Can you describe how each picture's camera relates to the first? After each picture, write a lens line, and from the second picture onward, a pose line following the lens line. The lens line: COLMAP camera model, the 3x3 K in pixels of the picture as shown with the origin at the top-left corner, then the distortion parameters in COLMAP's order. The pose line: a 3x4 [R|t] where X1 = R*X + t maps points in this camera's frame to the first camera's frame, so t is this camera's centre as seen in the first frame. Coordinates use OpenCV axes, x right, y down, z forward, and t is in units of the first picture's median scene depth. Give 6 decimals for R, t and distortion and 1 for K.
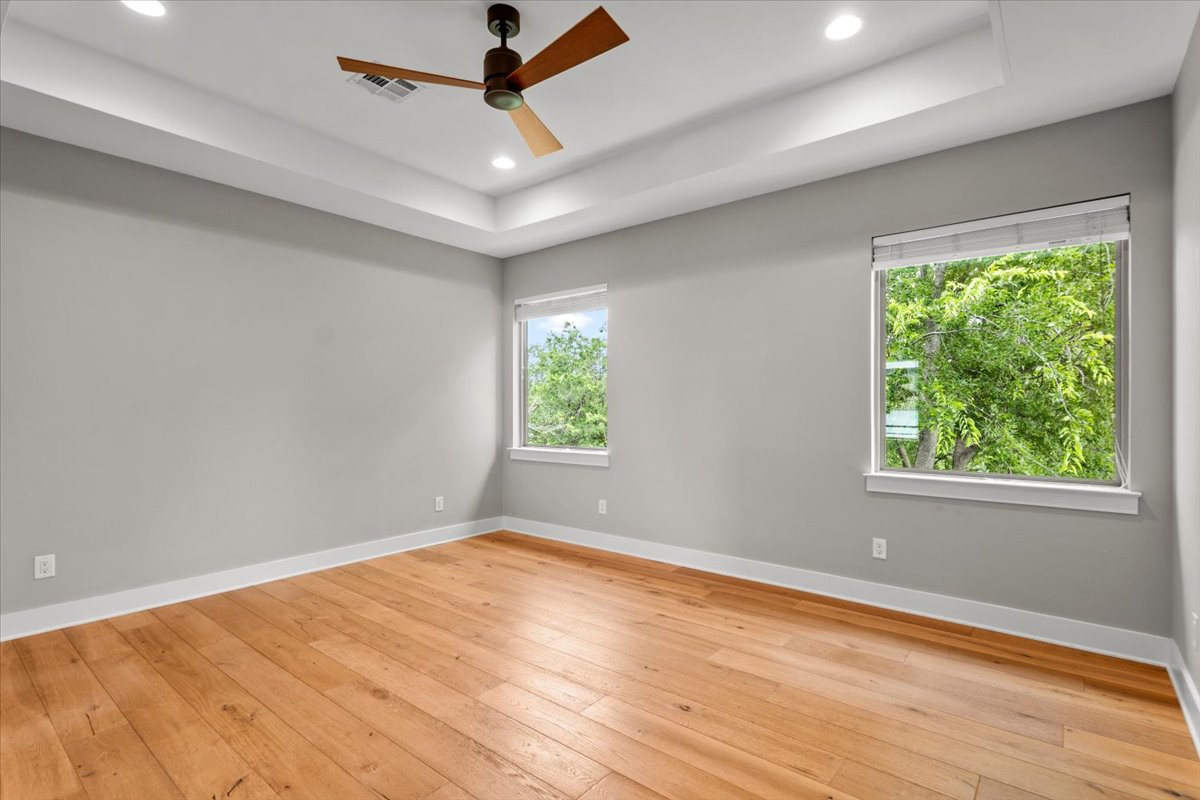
lens RADIAL K [[567.0, 0, 610.0], [0, 567.0, 401.9], [0, 0, 1]] dist [0.010055, -0.001348]
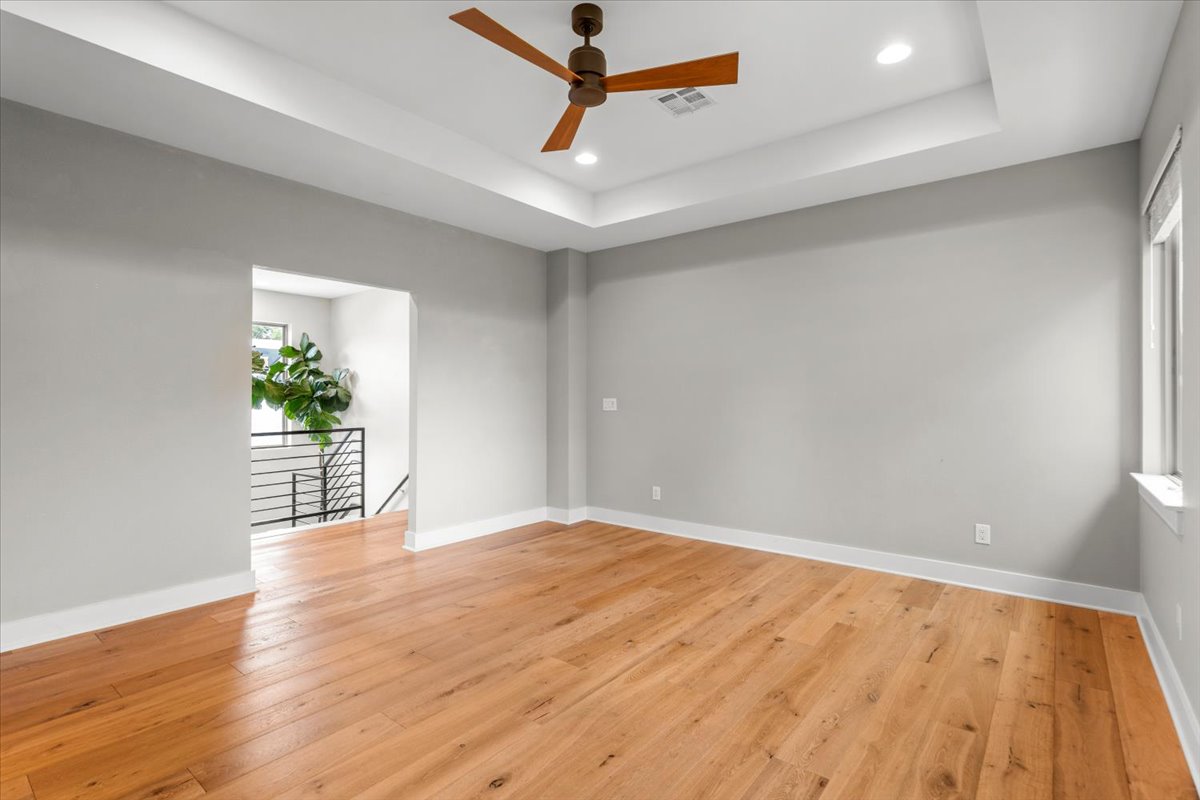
lens RADIAL K [[567.0, 0, 609.3], [0, 567.0, 399.8], [0, 0, 1]] dist [0.010055, -0.001348]
pose [[0.005414, 0.002092, -0.999983, 0.533571], [0.007523, 0.999969, 0.002132, 0.005940], [0.999957, -0.007534, 0.005398, 0.670290]]
